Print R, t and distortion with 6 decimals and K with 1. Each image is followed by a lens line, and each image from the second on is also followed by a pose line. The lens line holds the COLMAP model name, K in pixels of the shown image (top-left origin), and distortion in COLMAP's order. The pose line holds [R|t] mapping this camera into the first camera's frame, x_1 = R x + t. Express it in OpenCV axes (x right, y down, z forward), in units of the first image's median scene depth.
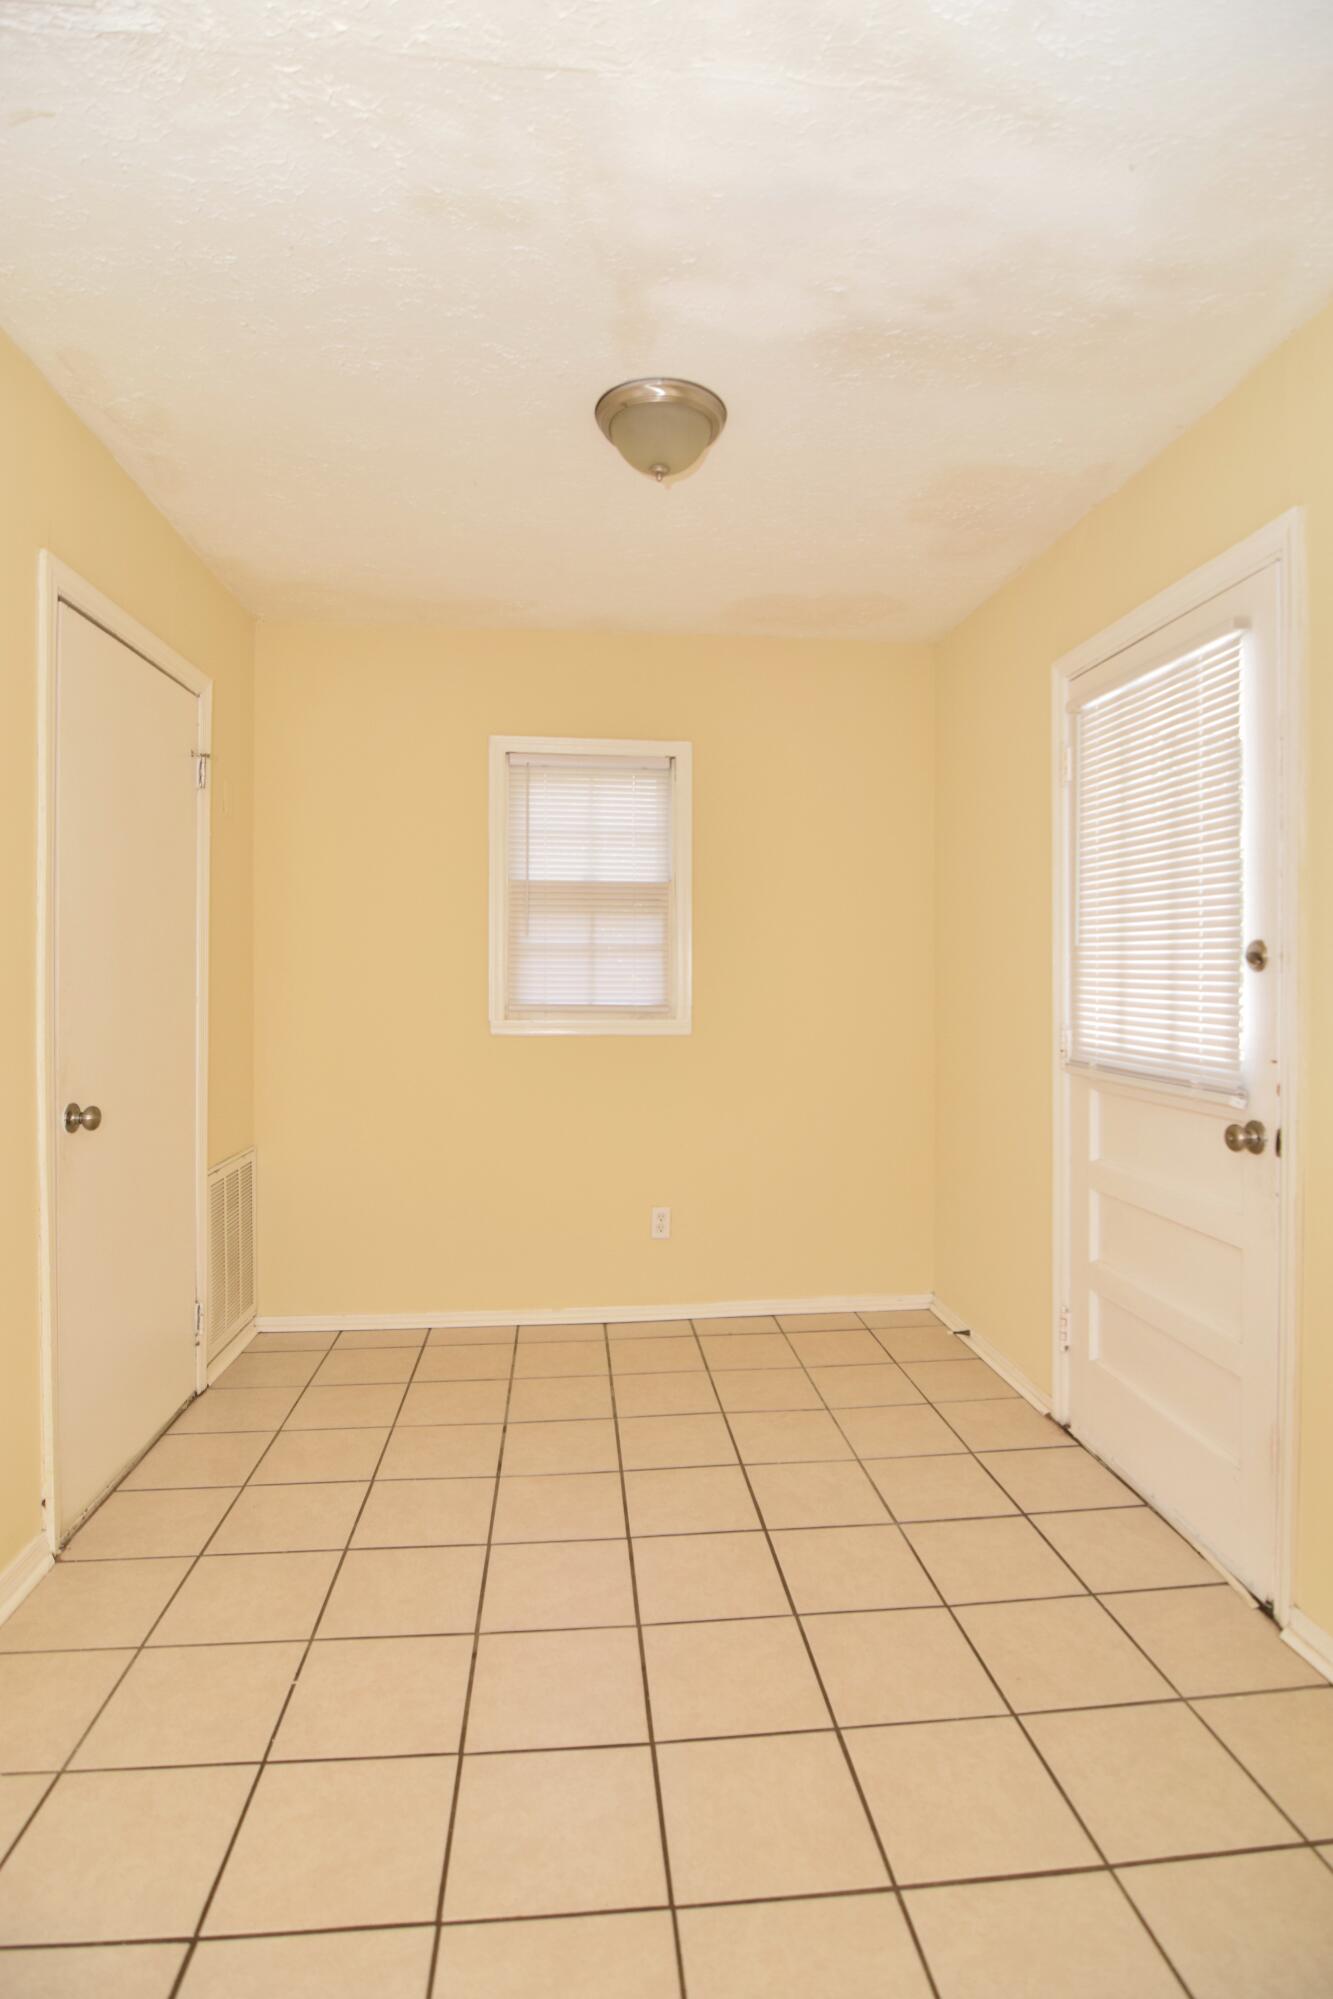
lens RADIAL K [[1000.1, 0, 675.6], [0, 1000.1, 980.8], [0, 0, 1]] dist [-0.017287, -0.001852]
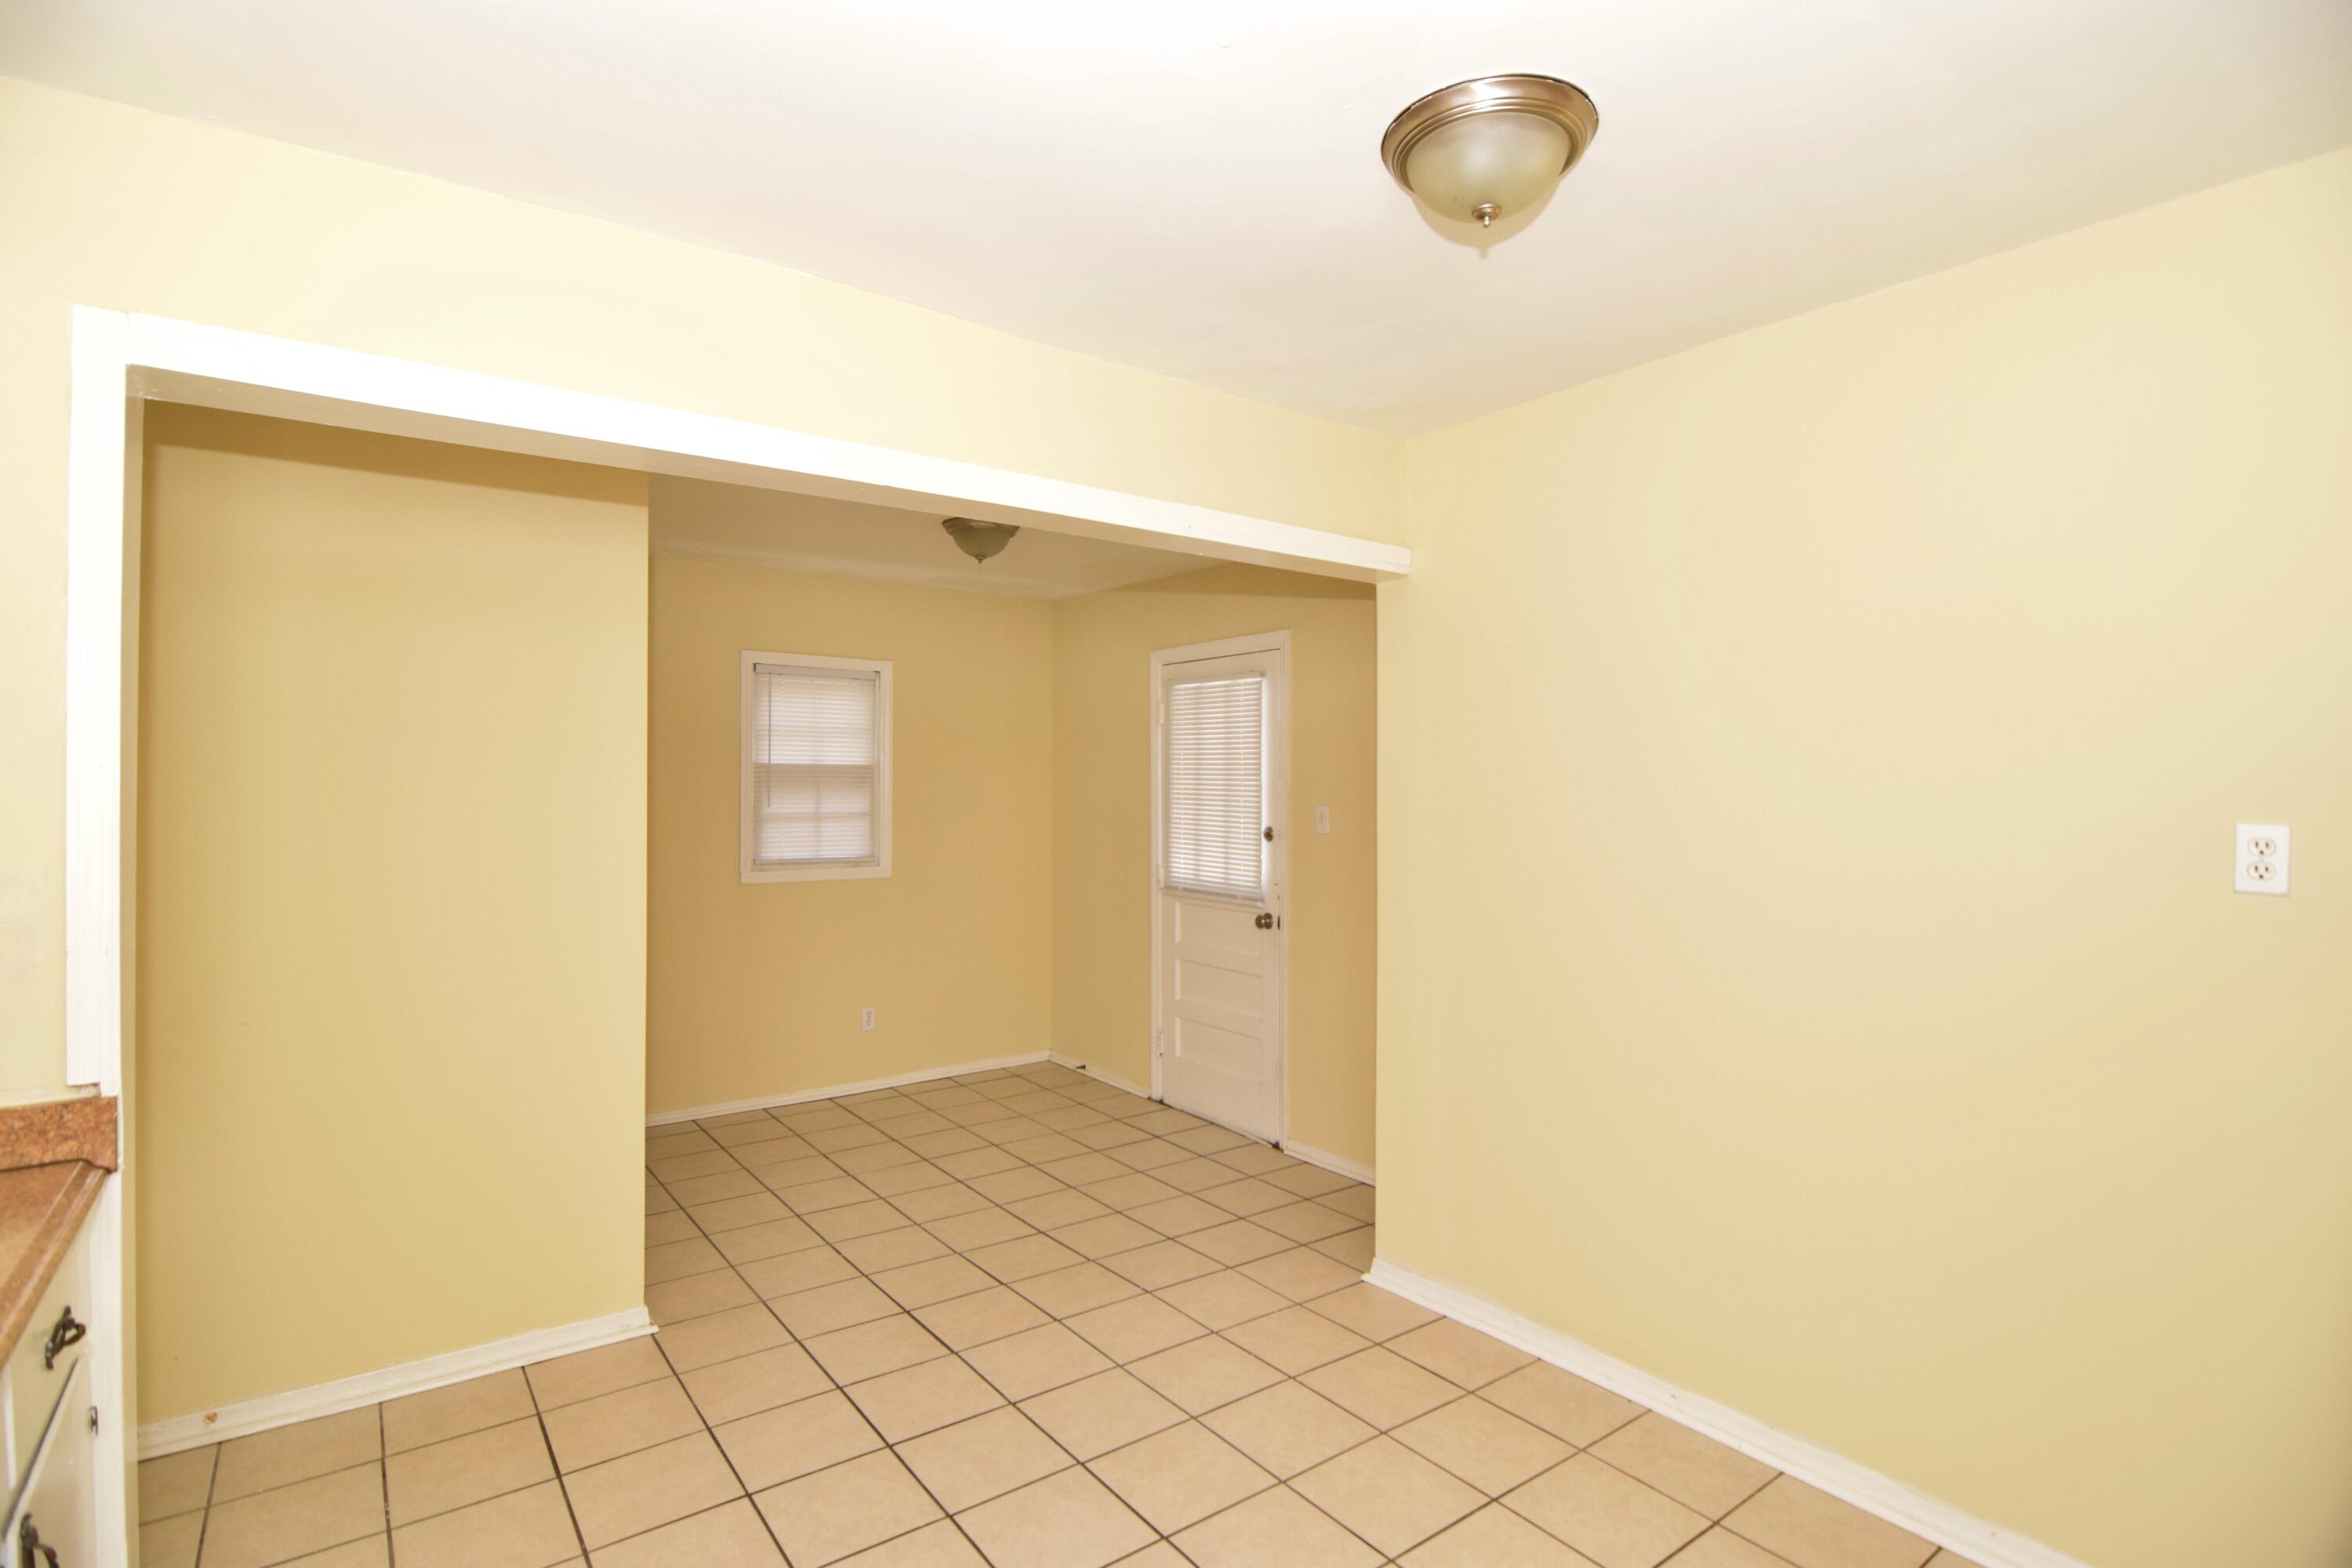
lens RADIAL K [[1140.4, 0, 1171.6], [0, 1140.4, 775.6], [0, 0, 1]] dist [0.000005, -0.010594]
pose [[0.858602, 0.004122, 0.512627, -0.614063], [0.001151, 0.999950, -0.009968, -0.093124], [-0.512642, 0.009149, 0.858554, -0.715793]]
